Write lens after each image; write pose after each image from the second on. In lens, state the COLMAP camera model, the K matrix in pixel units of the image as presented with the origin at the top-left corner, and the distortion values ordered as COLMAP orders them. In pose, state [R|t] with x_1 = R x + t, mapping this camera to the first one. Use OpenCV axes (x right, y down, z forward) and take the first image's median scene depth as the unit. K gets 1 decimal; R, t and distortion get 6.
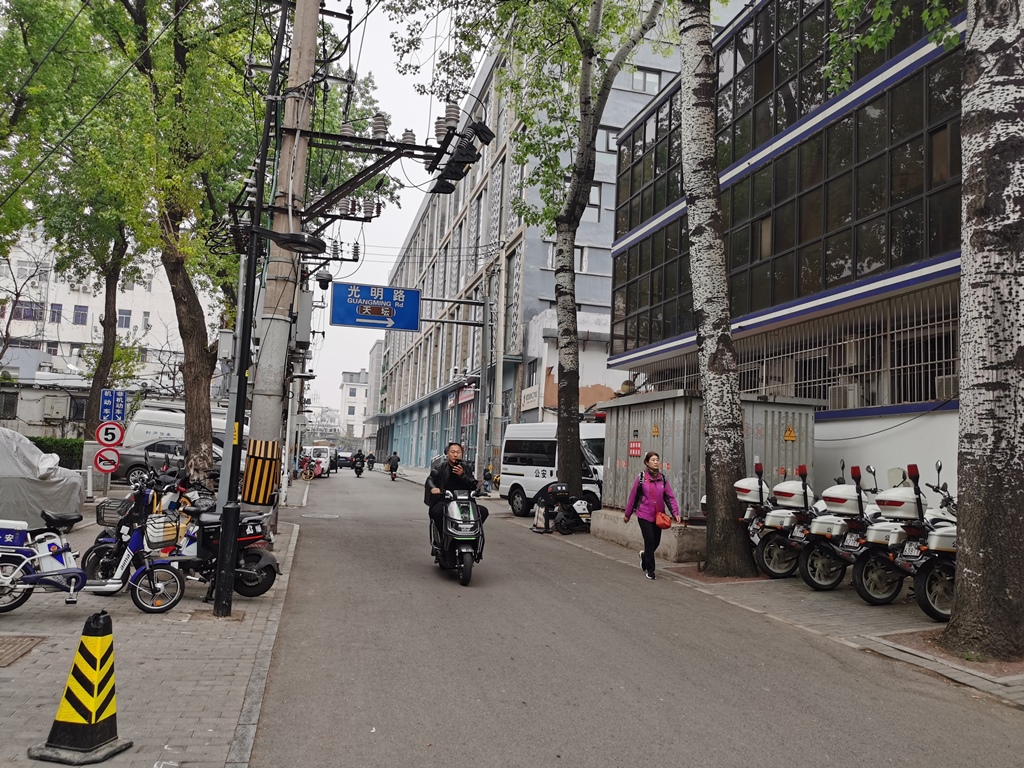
lens RADIAL K [[806.1, 0, 511.9], [0, 806.1, 382.9], [0, 0, 1]] dist [0.001590, 0.000052]
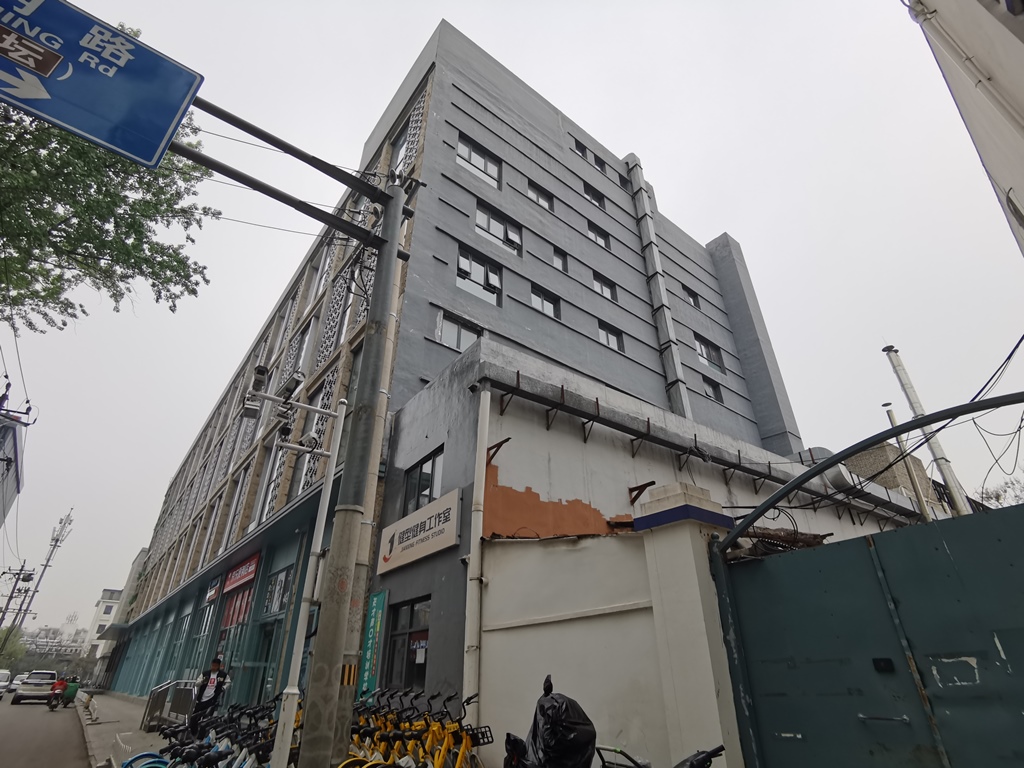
lens RADIAL K [[509.7, 0, 510.9], [0, 509.7, 383.0], [0, 0, 1]] dist [-0.006228, -0.000391]
pose [[0.914427, 0.159678, 0.371923, -0.029601], [0.003670, 0.915583, -0.402112, 0.033455], [-0.404735, 0.369067, 0.836647, 0.438131]]
